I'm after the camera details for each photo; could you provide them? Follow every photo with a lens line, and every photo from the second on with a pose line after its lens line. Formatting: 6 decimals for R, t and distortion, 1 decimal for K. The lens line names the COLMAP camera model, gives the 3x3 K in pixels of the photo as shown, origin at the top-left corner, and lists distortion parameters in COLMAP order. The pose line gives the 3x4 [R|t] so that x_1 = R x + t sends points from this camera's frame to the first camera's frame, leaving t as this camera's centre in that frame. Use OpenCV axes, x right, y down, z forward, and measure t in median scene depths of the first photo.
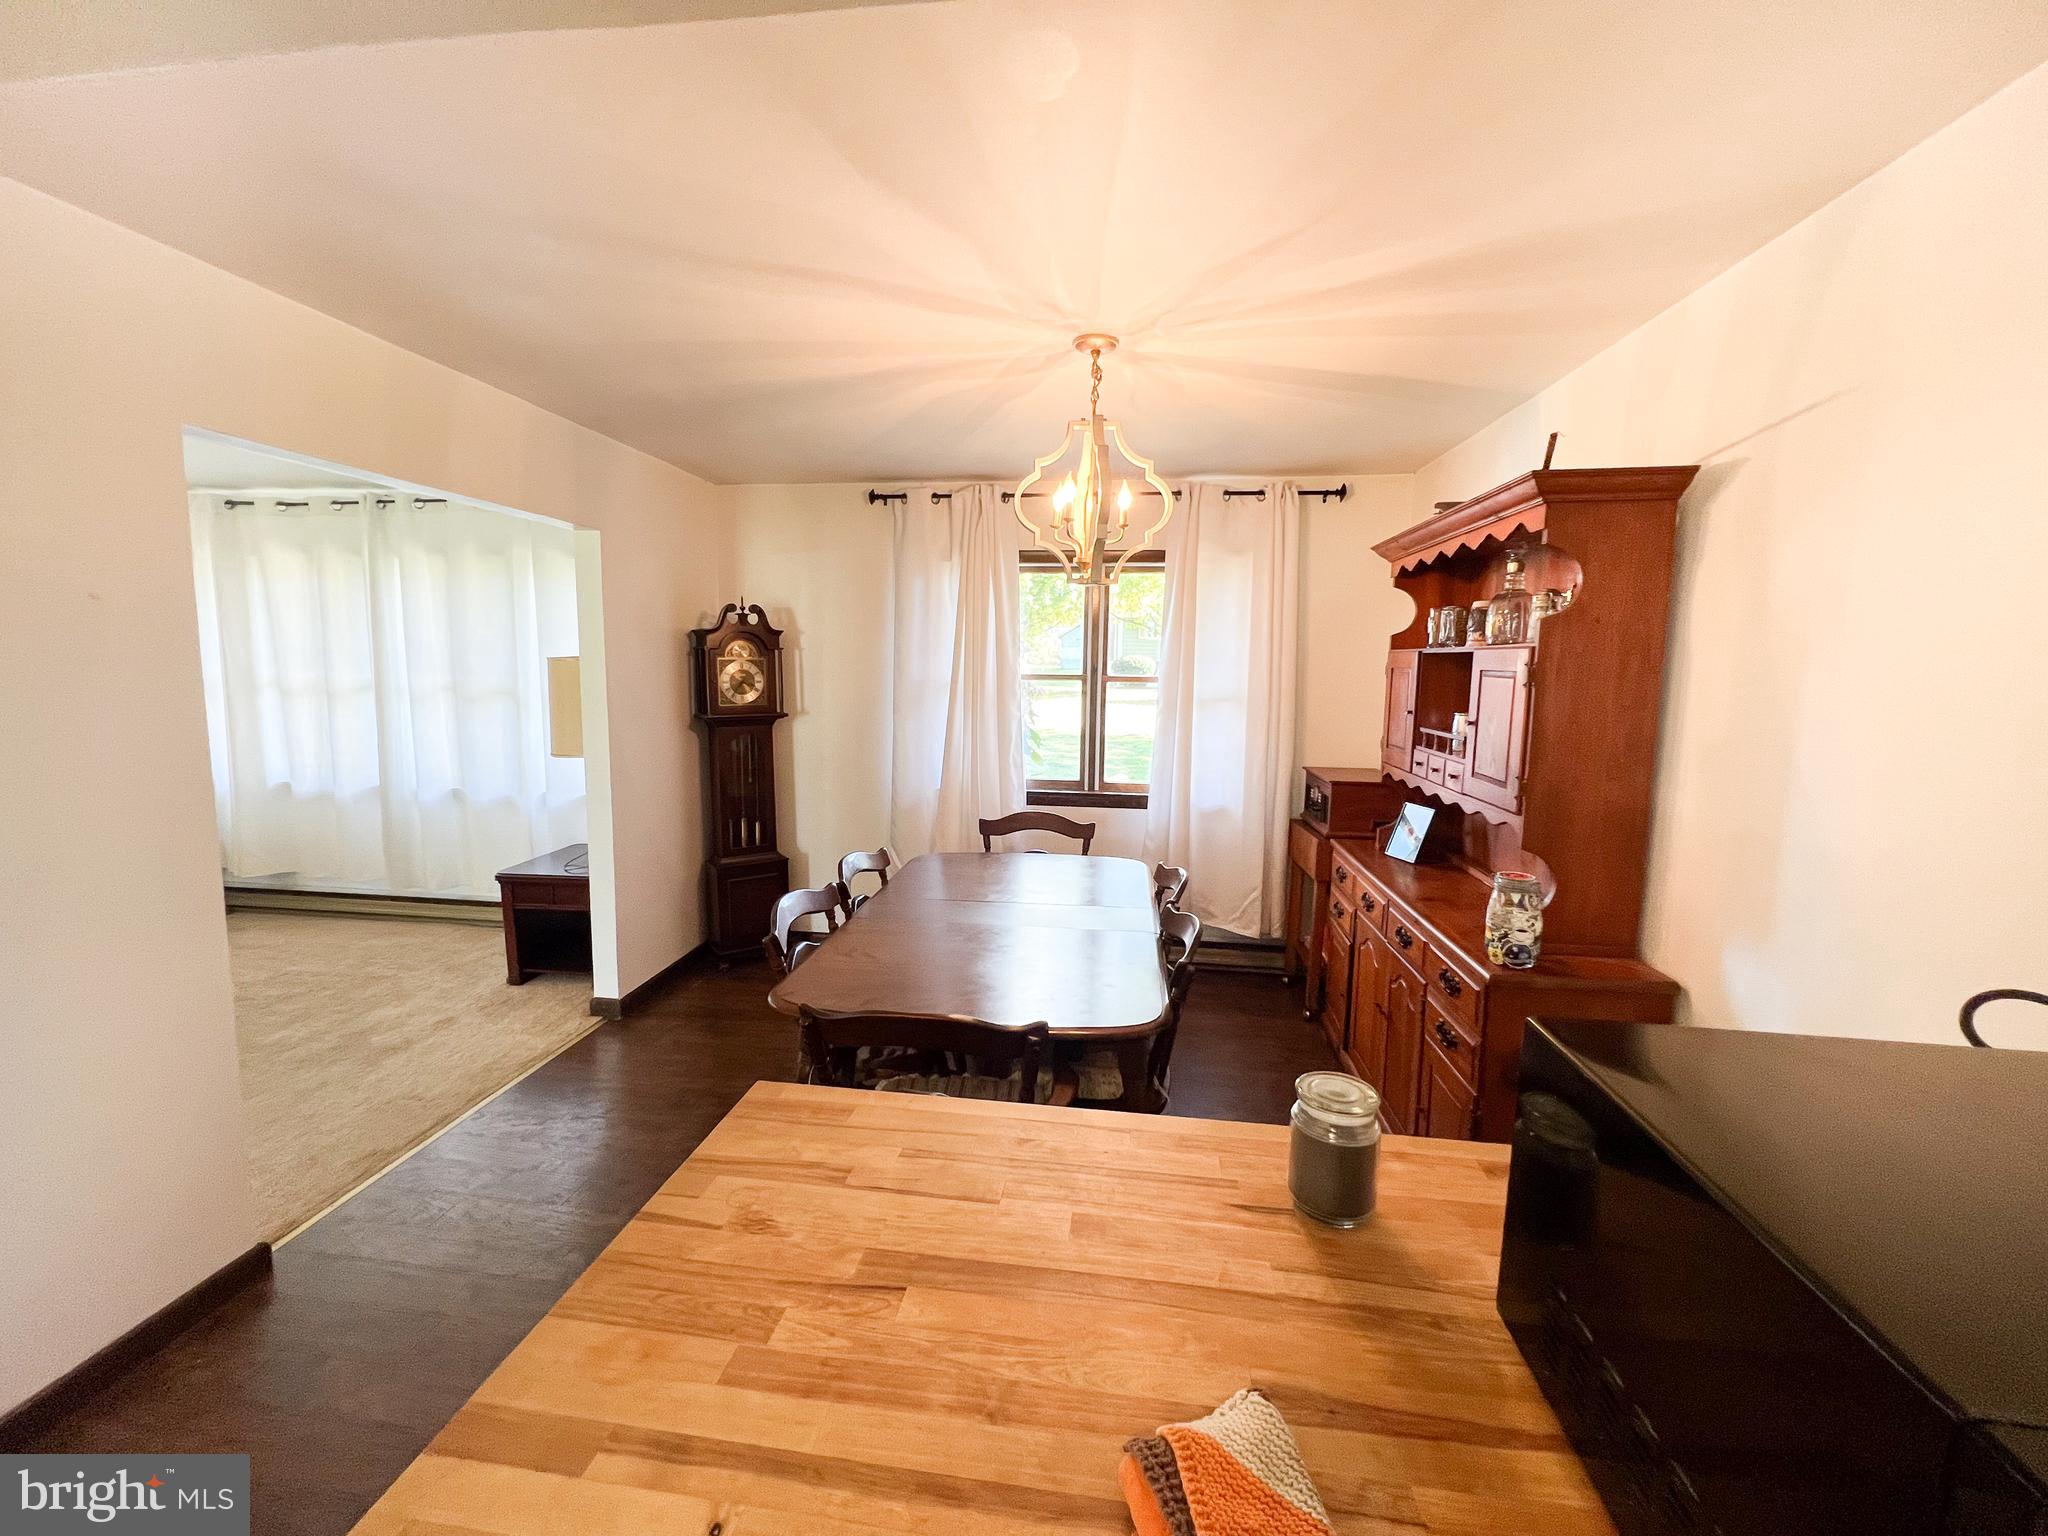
lens RADIAL K [[817.7, 0, 1008.9], [0, 817.7, 788.2], [0, 0, 1]] dist [-0.004018, 0.001195]
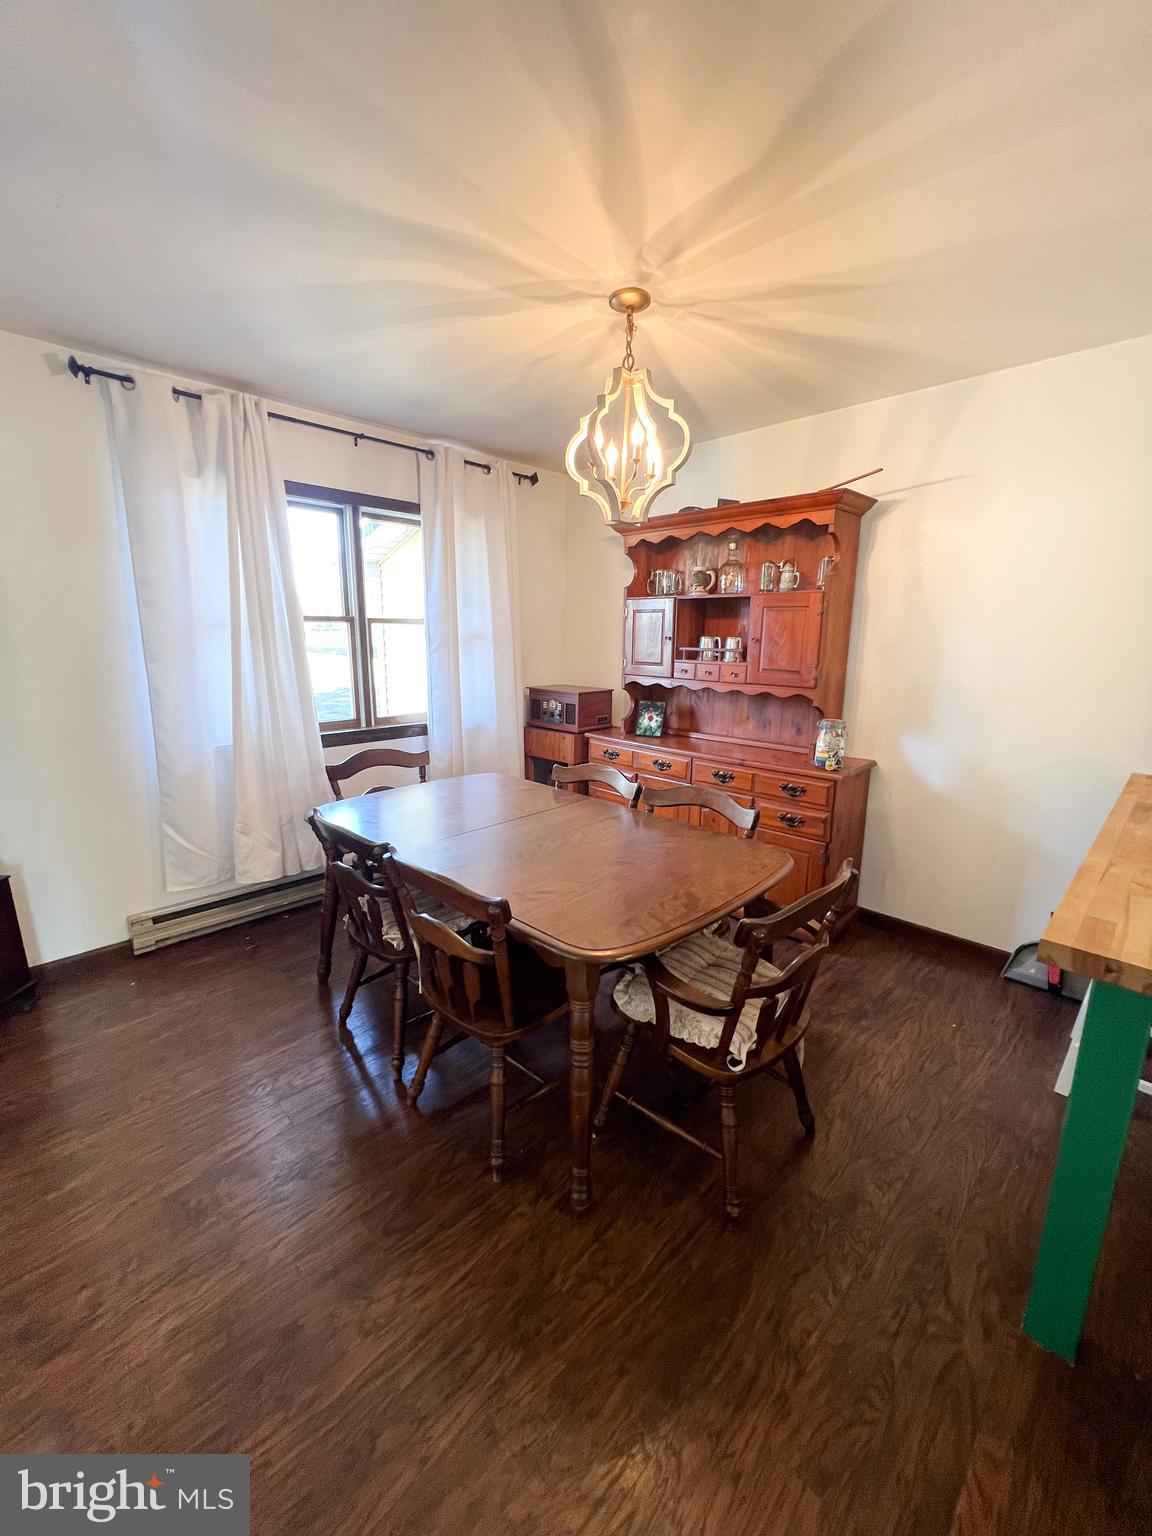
lens RADIAL K [[613.3, 0, 588.6], [0, 613.3, 779.5], [0, 0, 1]] dist [-0.004018, 0.001195]
pose [[0.597760, -0.193305, 0.778021, -0.415905], [0.121404, 0.981128, 0.150493, -0.017228], [-0.792430, 0.004496, 0.609947, 0.311618]]
